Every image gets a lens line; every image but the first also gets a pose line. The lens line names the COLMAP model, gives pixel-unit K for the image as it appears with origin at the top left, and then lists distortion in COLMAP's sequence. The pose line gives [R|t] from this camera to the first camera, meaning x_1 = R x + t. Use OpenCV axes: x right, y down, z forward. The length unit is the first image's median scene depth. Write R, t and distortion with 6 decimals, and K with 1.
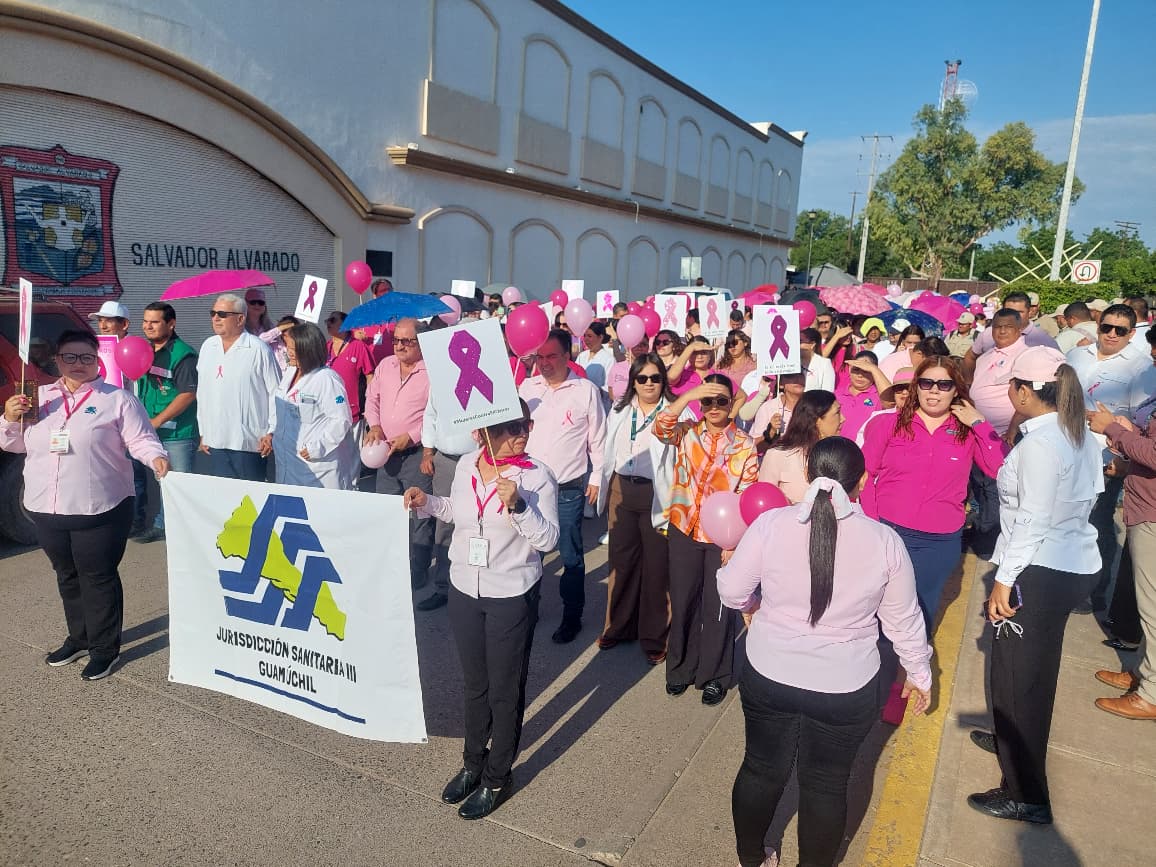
lens RADIAL K [[845.1, 0, 586.8], [0, 845.1, 411.5], [0, 0, 1]] dist [0.038562, -0.043423]
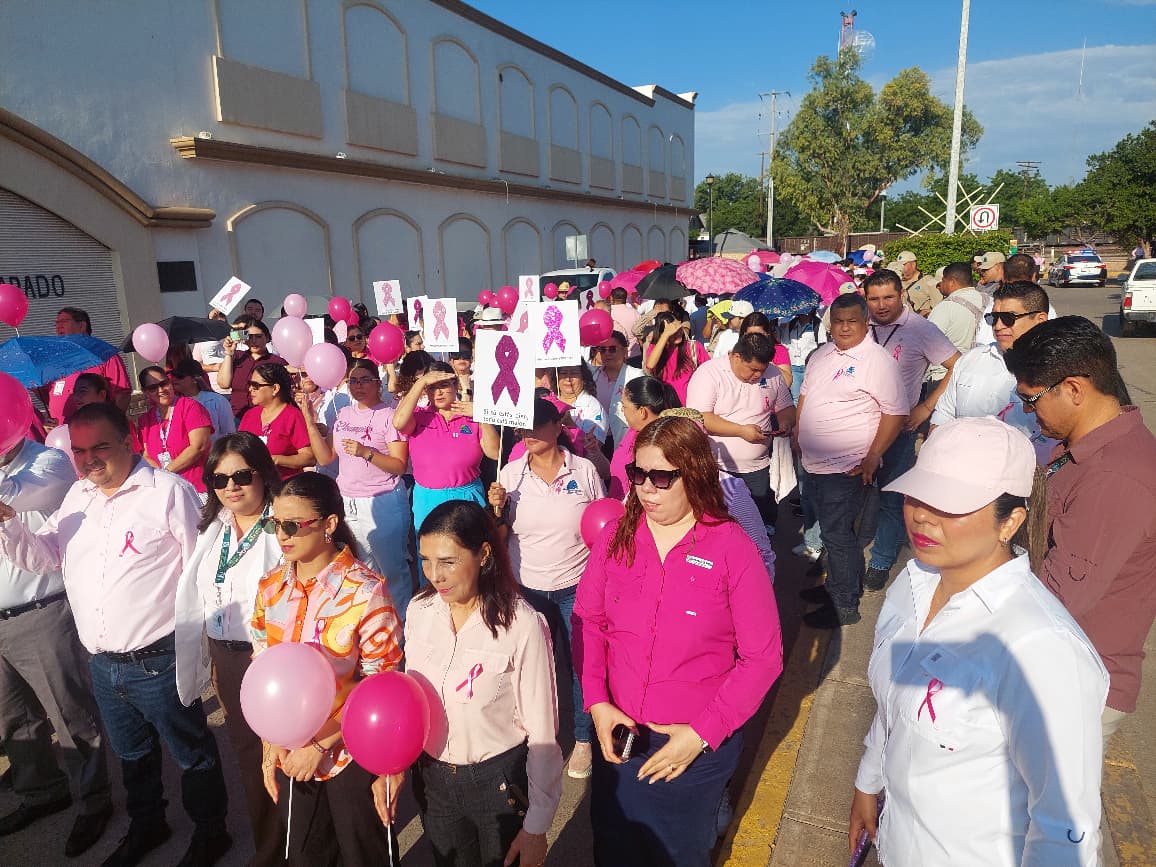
lens RADIAL K [[845.1, 0, 573.5], [0, 845.1, 420.9], [0, 0, 1]] dist [0.038562, -0.043423]
pose [[0.993873, -0.094797, 0.056832, 0.039156], [0.092855, 0.995032, 0.035907, -0.010848], [-0.059953, -0.030410, 0.997738, 0.053157]]
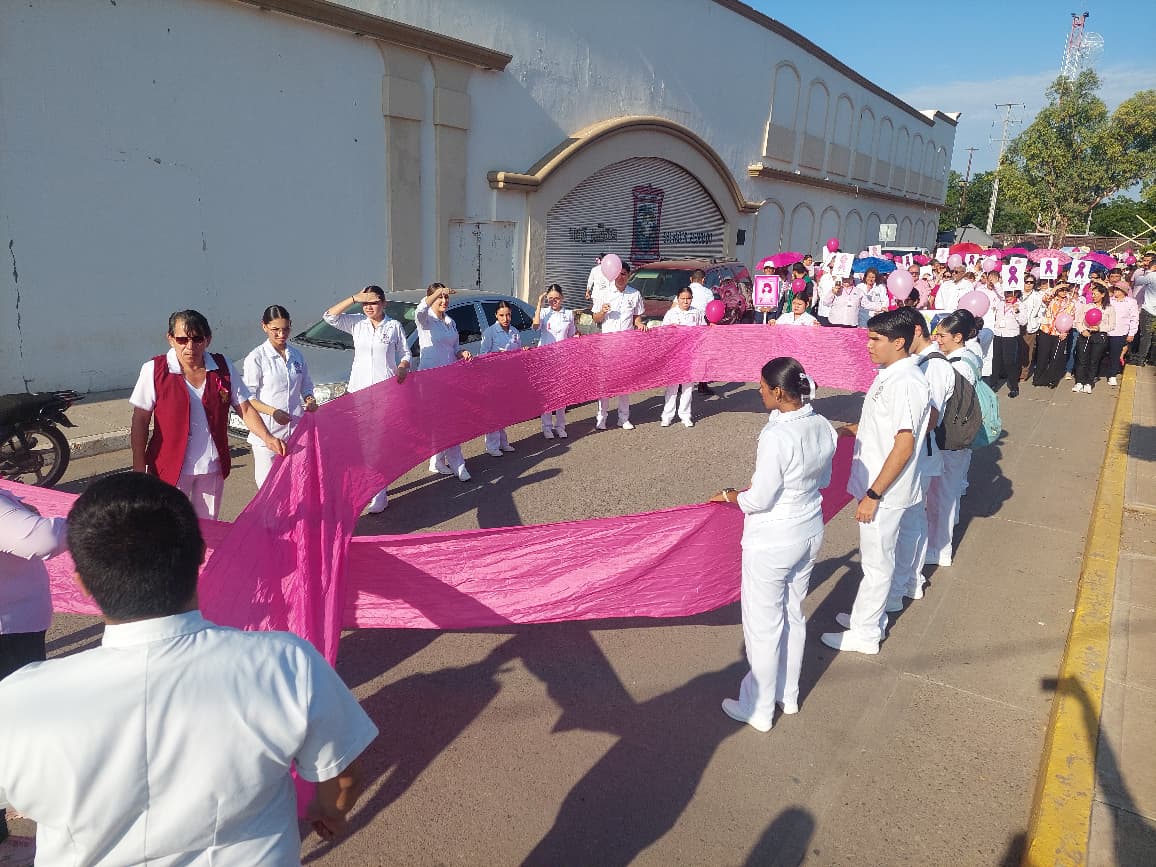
lens RADIAL K [[845.1, 0, 574.3], [0, 845.1, 436.9], [0, 0, 1]] dist [0.038562, -0.043423]
pose [[0.994662, 0.012973, -0.102370, -0.175969], [-0.005157, 0.997075, 0.076254, 0.039542], [0.103060, -0.075319, 0.991819, -0.314311]]
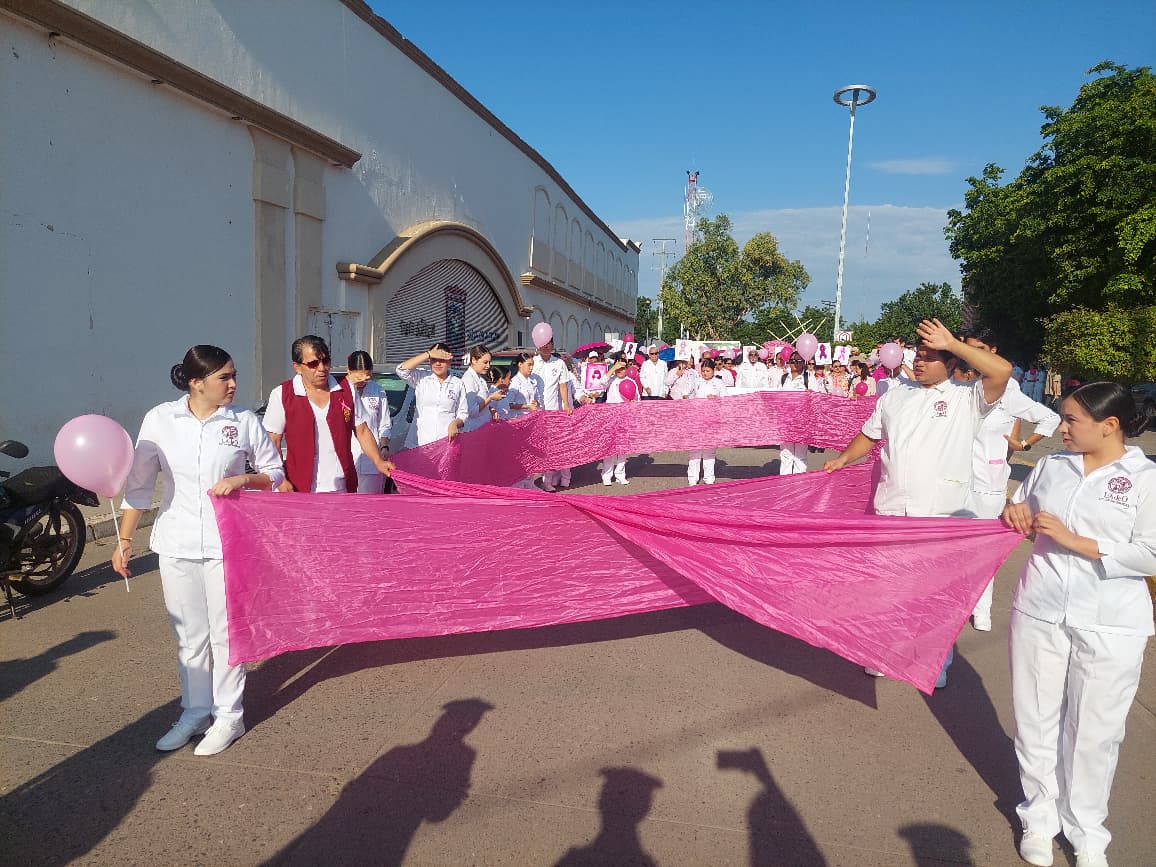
lens RADIAL K [[845.1, 0, 573.5], [0, 845.1, 423.5], [0, 0, 1]] dist [0.038562, -0.043423]
pose [[0.961257, -0.043439, 0.272211, -0.278932], [0.063484, 0.995846, -0.065267, 0.056080], [-0.268245, 0.080019, 0.960022, -0.319555]]
